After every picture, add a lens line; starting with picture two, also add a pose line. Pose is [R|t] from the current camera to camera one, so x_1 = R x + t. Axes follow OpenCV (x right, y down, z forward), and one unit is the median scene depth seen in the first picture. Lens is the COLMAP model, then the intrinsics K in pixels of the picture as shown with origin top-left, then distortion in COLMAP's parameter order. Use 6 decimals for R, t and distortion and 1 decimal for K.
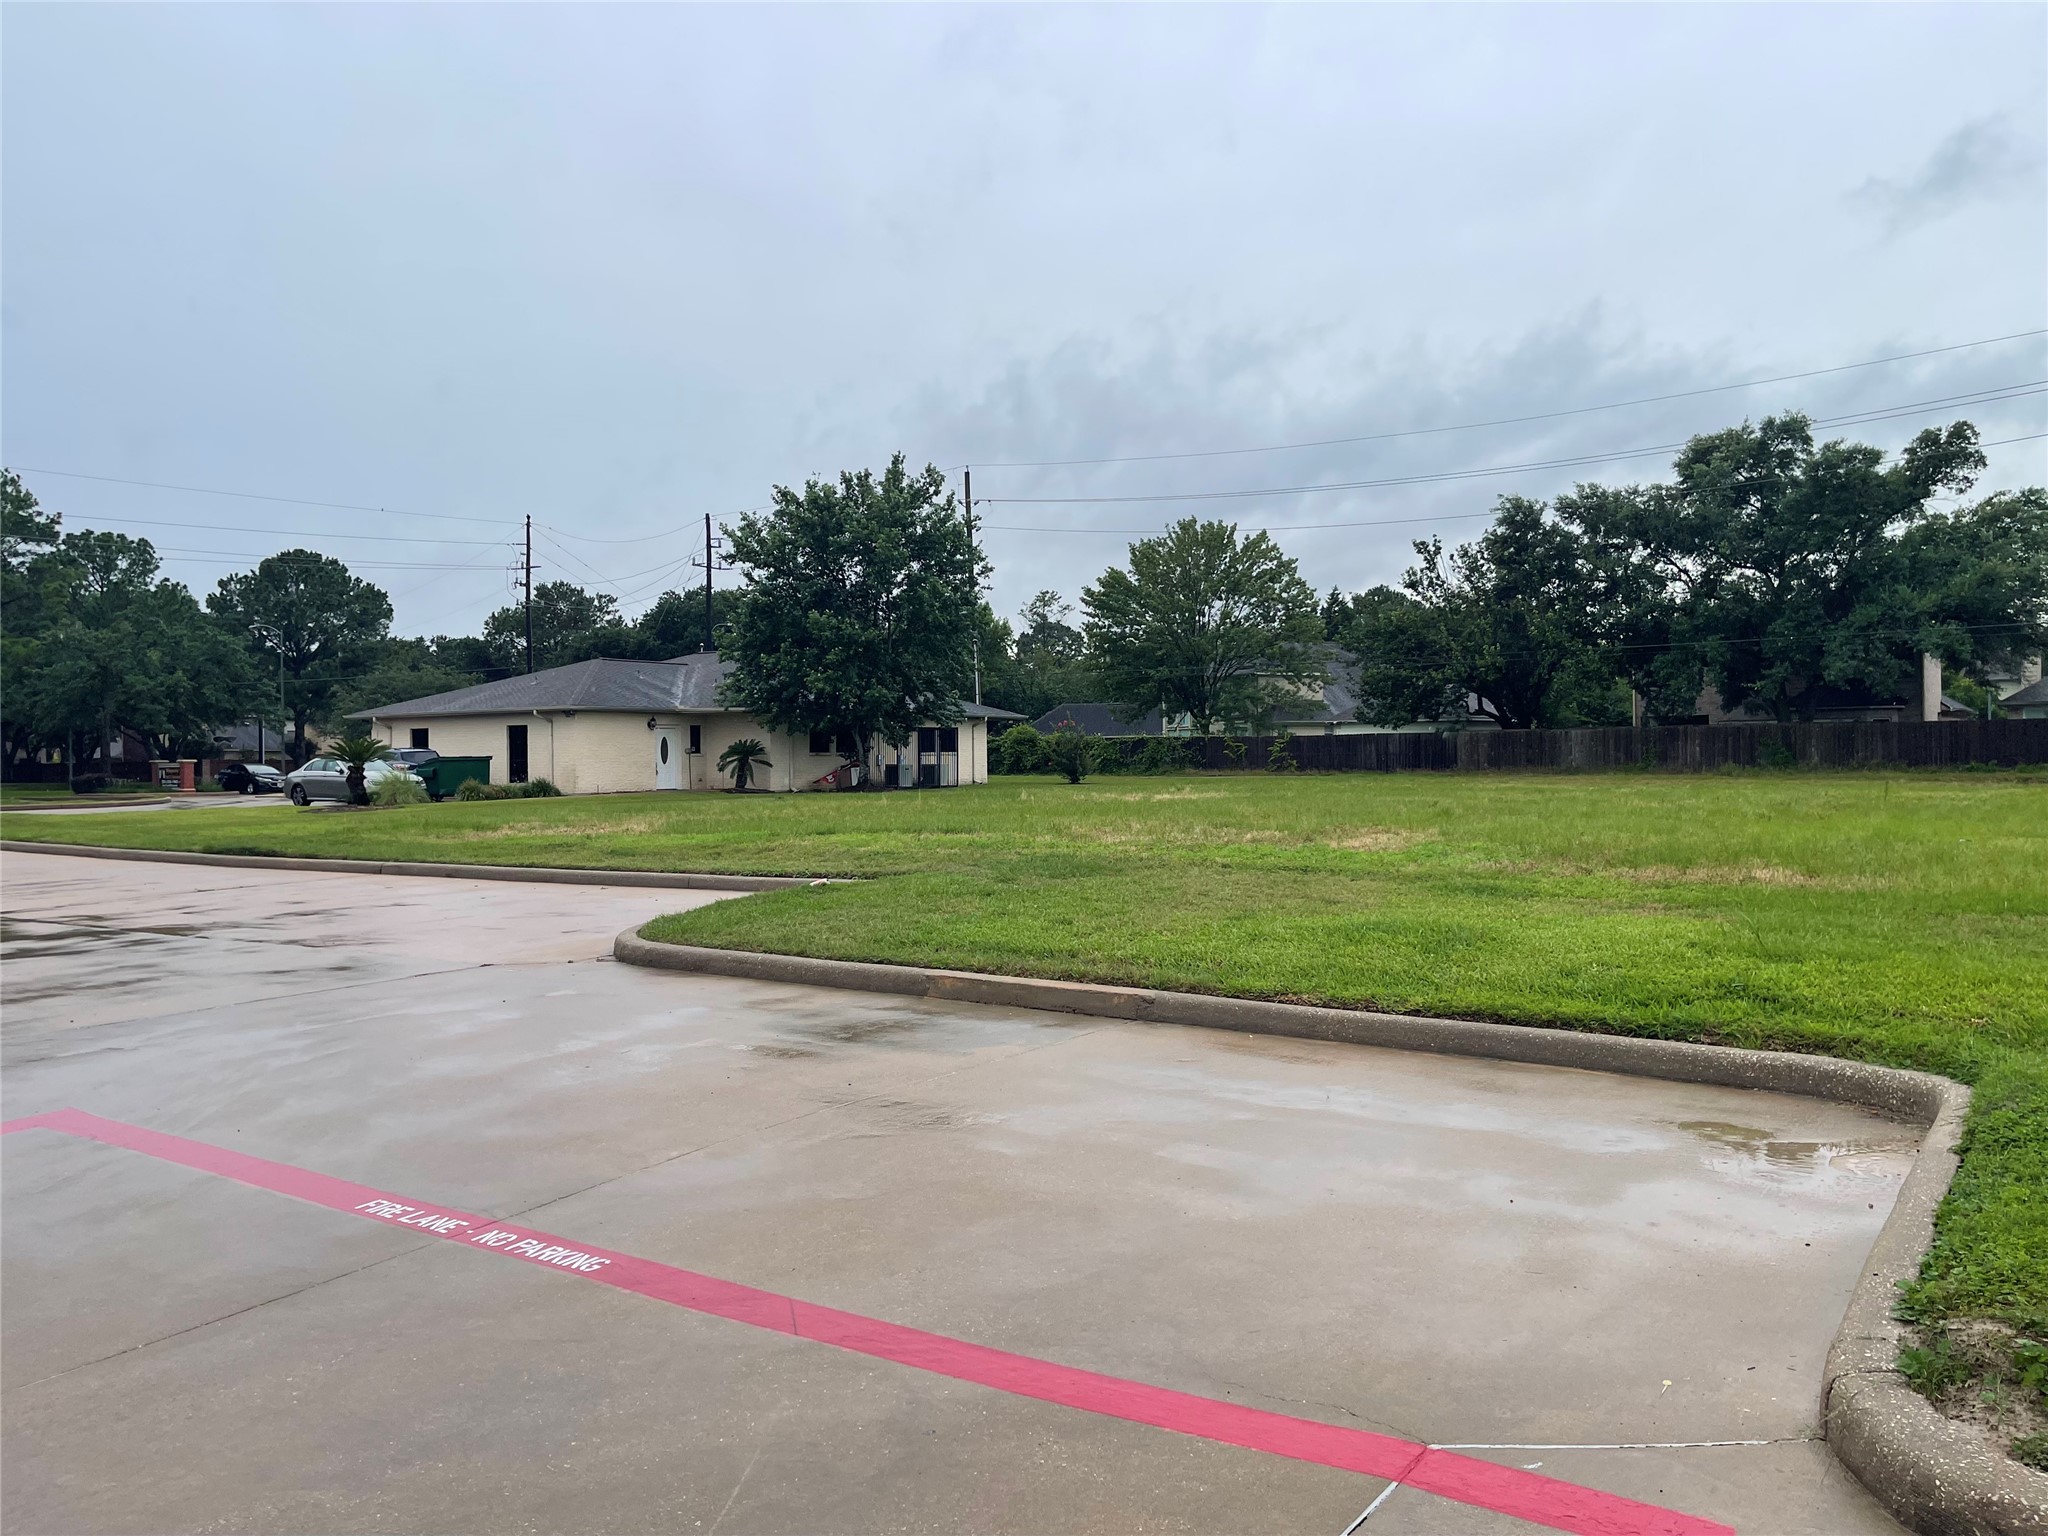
lens RADIAL K [[1499.2, 0, 1025.4], [0, 1499.2, 756.8], [0, 0, 1]] dist [0.082056, -0.108155]
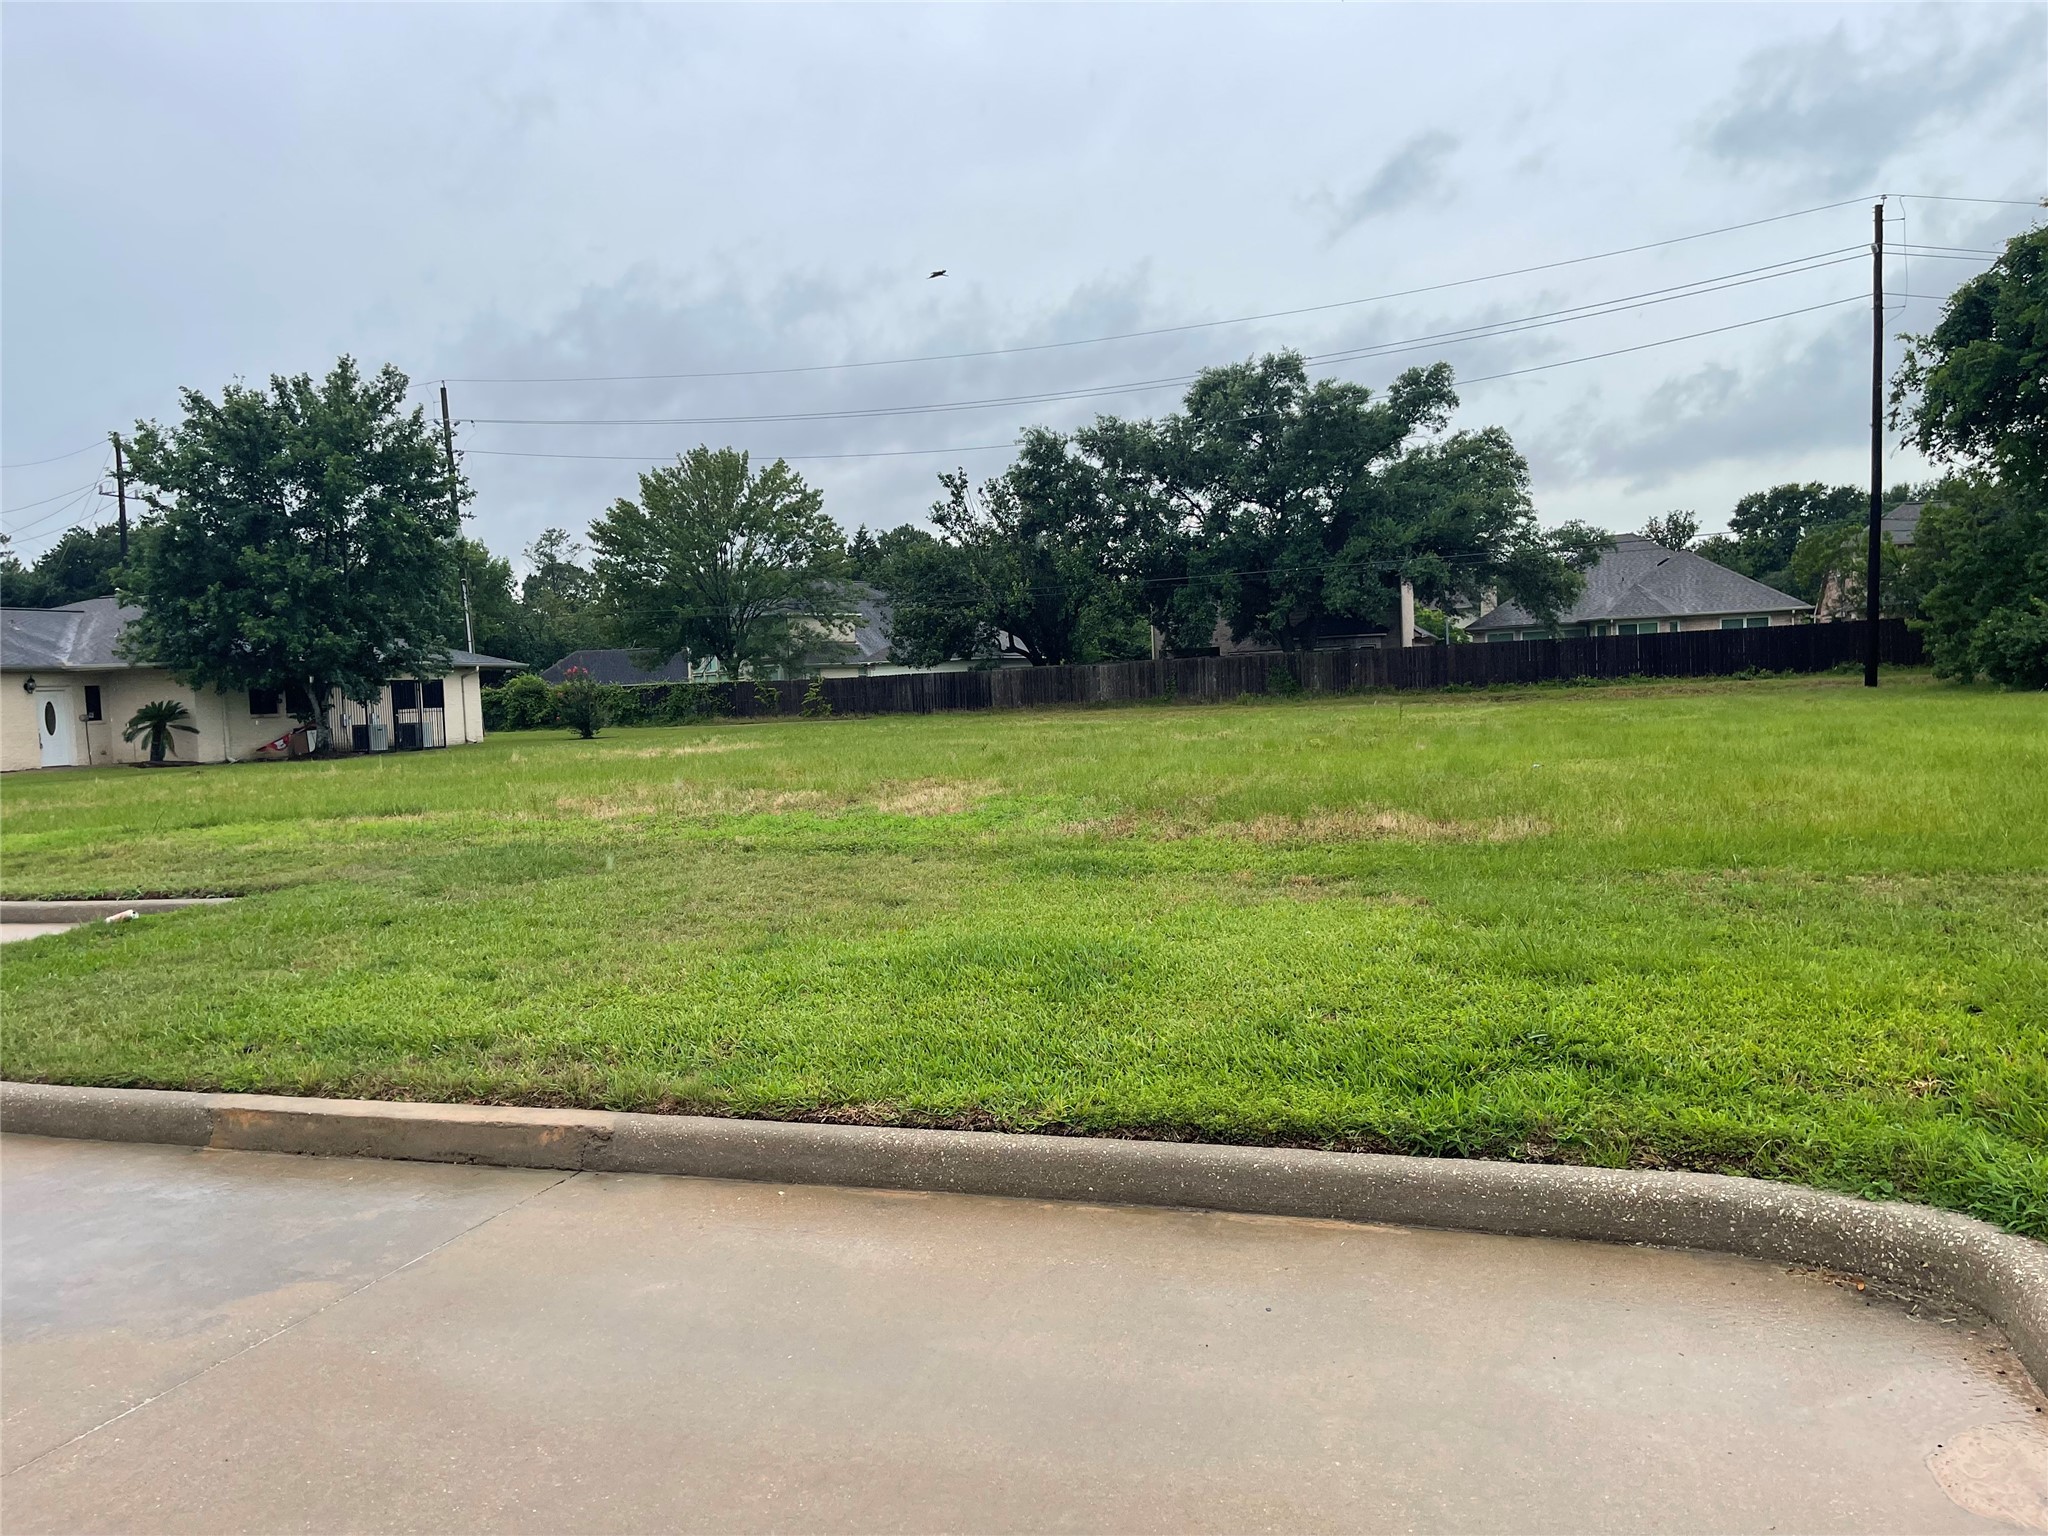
lens RADIAL K [[1498.1, 0, 1024.8], [0, 1498.1, 785.2], [0, 0, 1]] dist [0.070162, -0.106870]
pose [[0.952594, -0.050958, 0.299946, 0.010644], [0.034175, 0.997556, 0.060938, -0.000122], [-0.302318, -0.047799, 0.952008, 0.062460]]
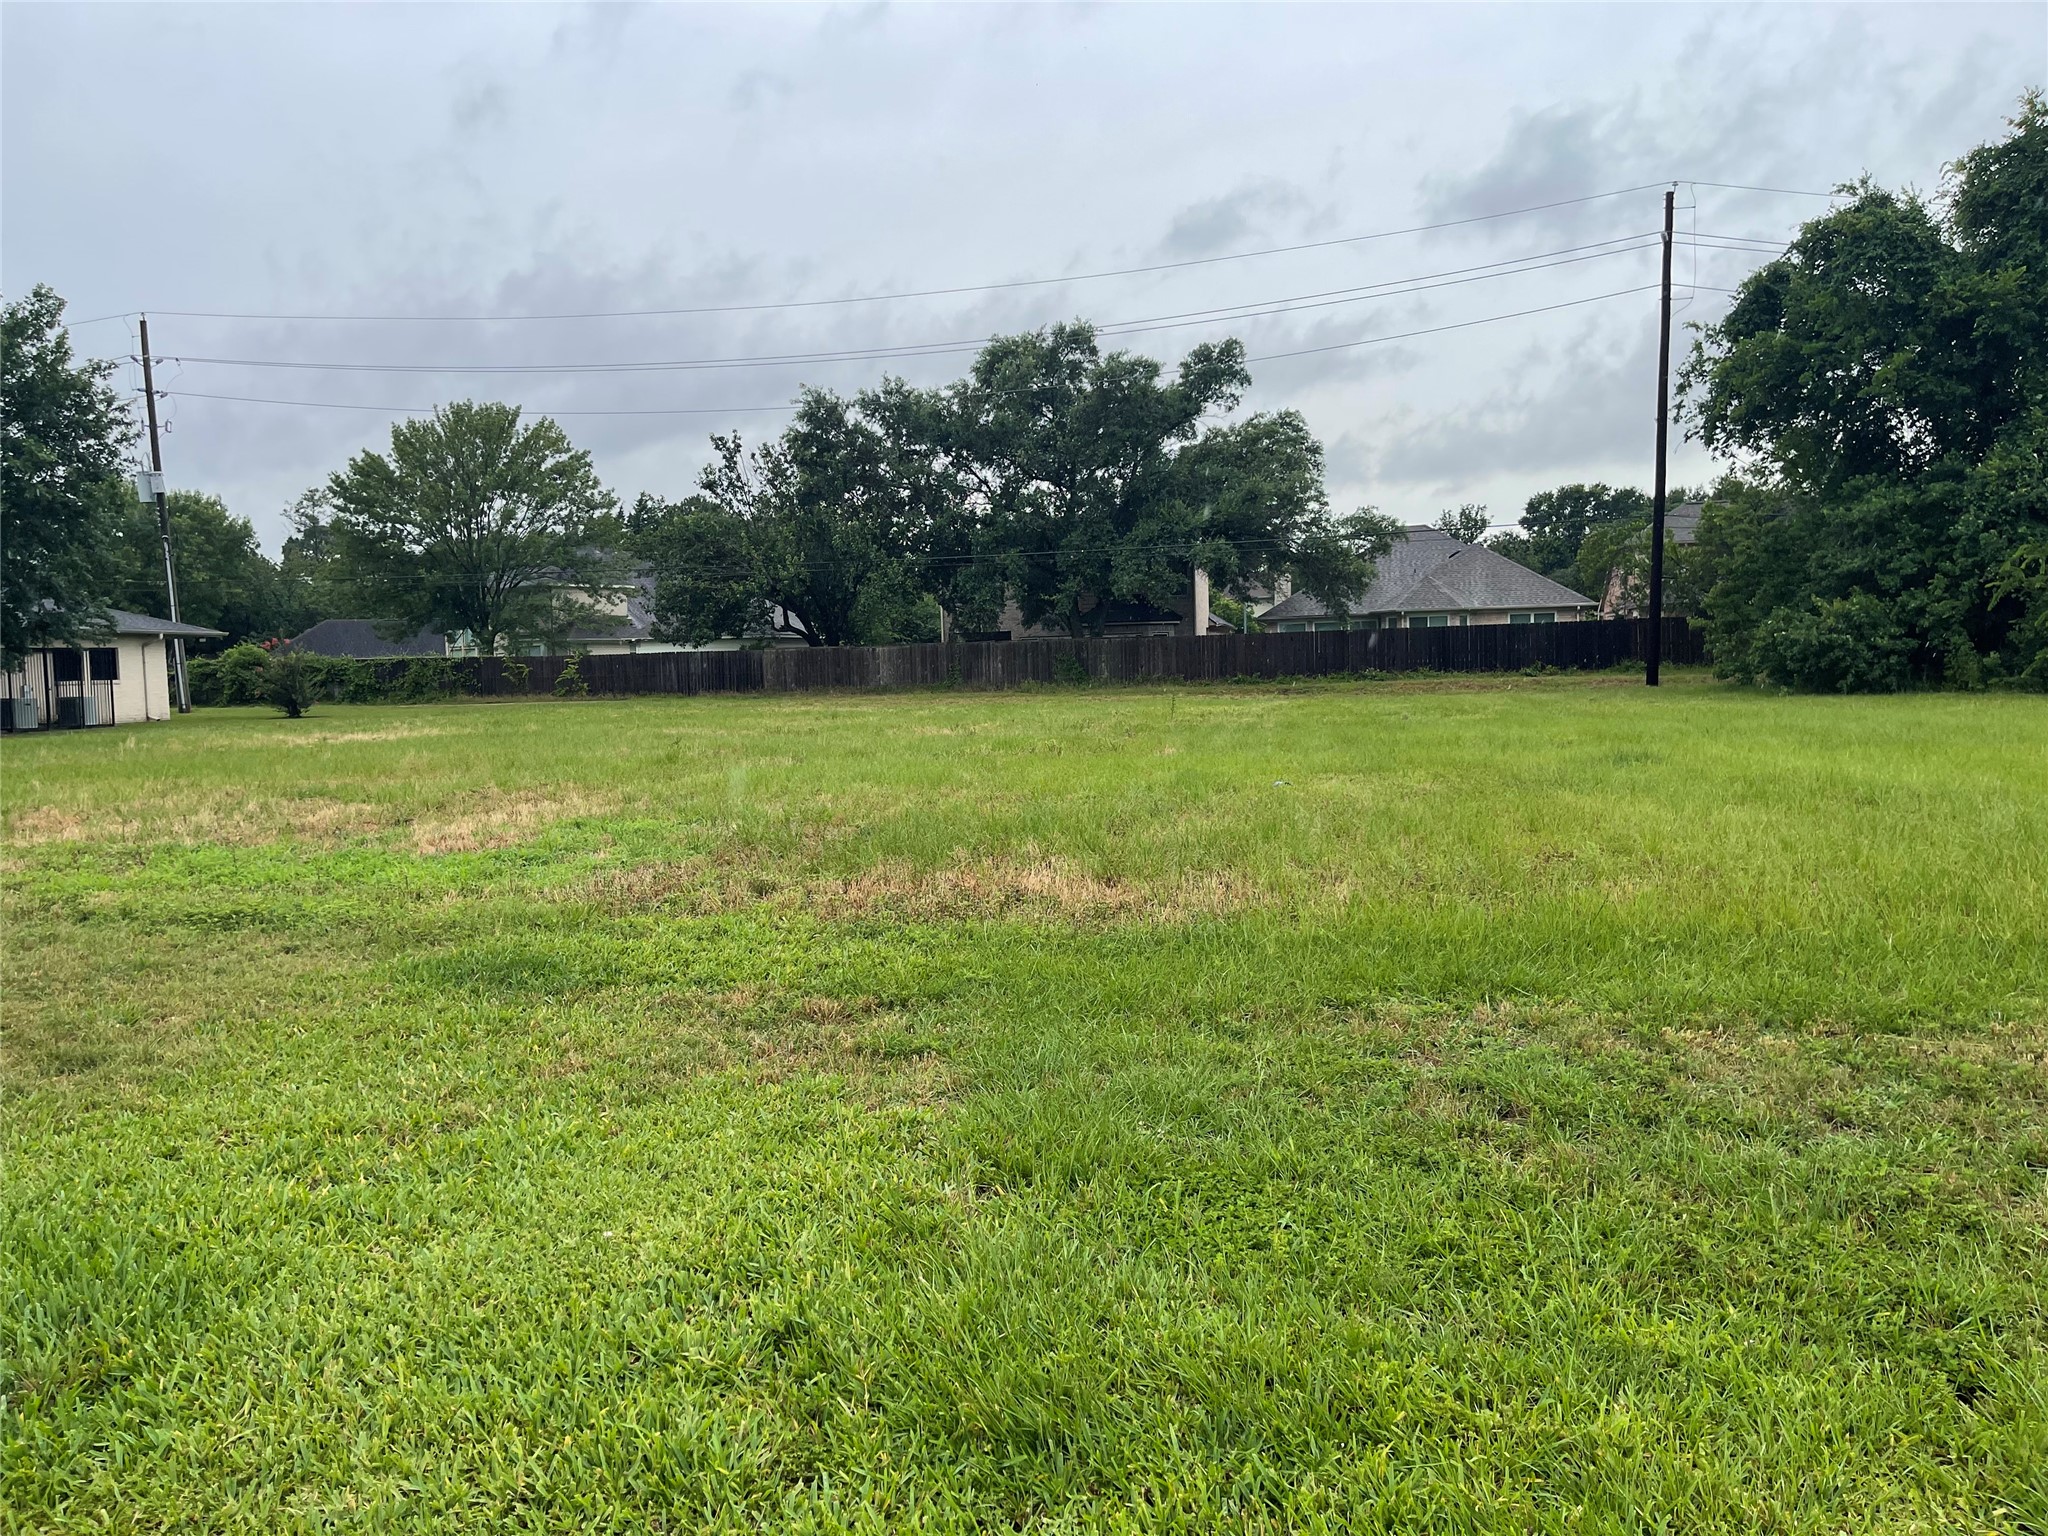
lens RADIAL K [[1498.1, 0, 1024.8], [0, 1498.1, 785.2], [0, 0, 1]] dist [0.070162, -0.106870]
pose [[0.910174, -0.045568, 0.411713, 0.055215], [0.015726, 0.997015, 0.075584, -0.000930], [-0.413928, -0.062320, 0.908174, 0.108322]]
